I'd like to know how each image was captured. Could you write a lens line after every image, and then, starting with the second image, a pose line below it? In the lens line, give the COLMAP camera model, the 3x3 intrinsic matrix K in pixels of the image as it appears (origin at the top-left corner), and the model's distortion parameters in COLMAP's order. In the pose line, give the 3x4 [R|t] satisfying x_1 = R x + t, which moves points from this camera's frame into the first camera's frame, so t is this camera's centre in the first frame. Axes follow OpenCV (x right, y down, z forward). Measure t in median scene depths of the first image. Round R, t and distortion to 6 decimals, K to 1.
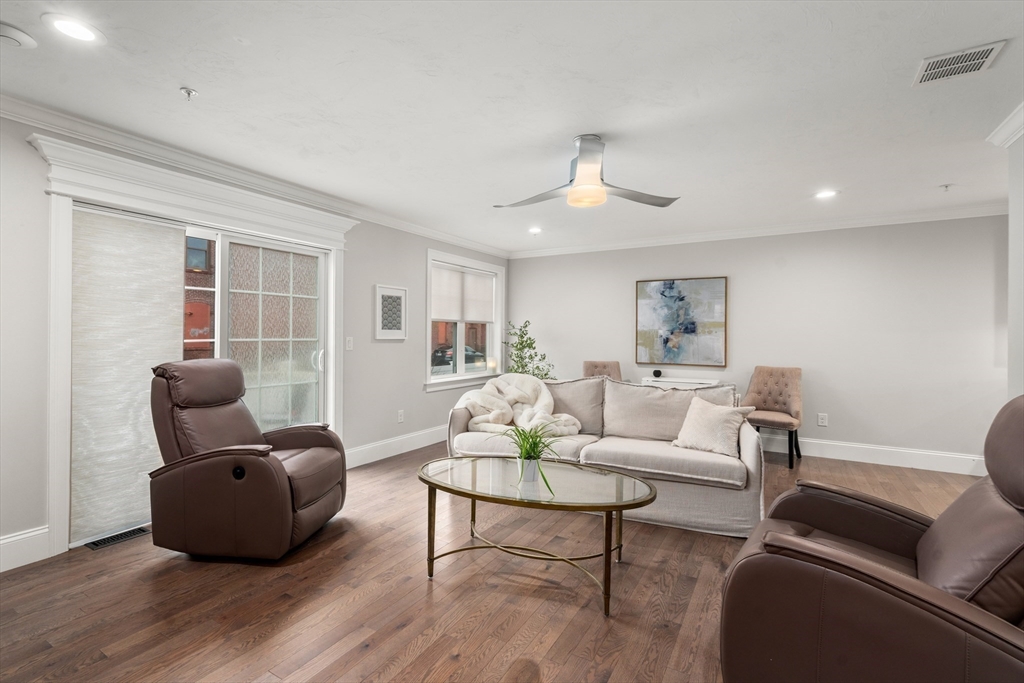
lens RADIAL K [[467.4, 0, 502.4], [0, 467.4, 337.8], [0, 0, 1]] dist [-0.002034, 0.000162]
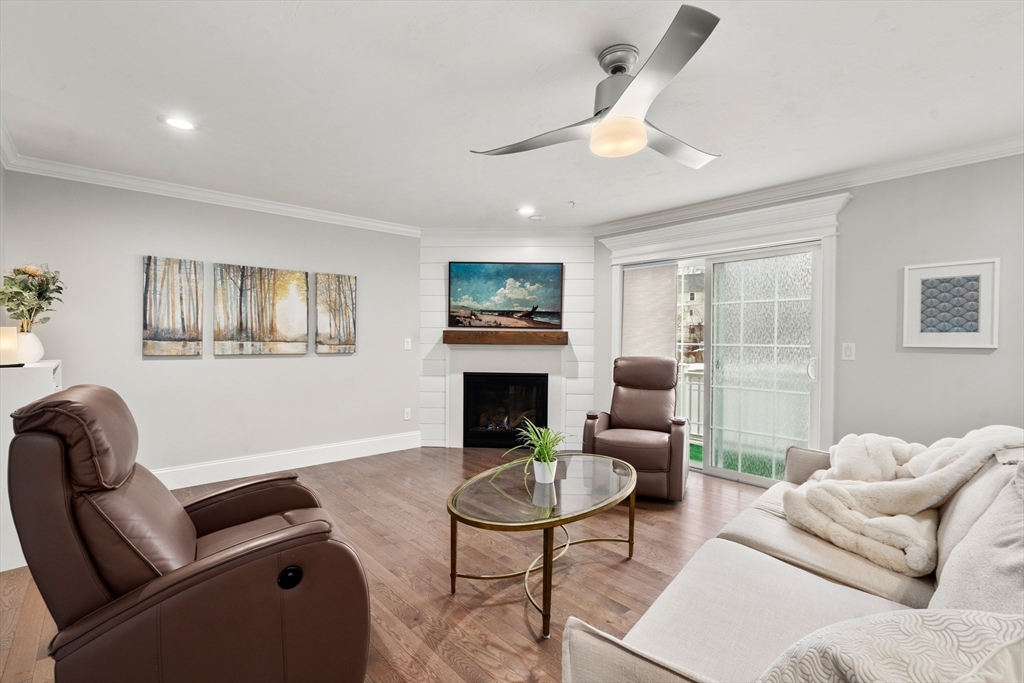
lens RADIAL K [[467.4, 0, 502.4], [0, 467.4, 337.8], [0, 0, 1]] dist [-0.002034, 0.000162]
pose [[-0.312919, -0.014948, -0.949662, 0.599896], [-0.018830, 0.999777, -0.009532, 0.007721], [0.949593, 0.014900, -0.313131, 0.706812]]
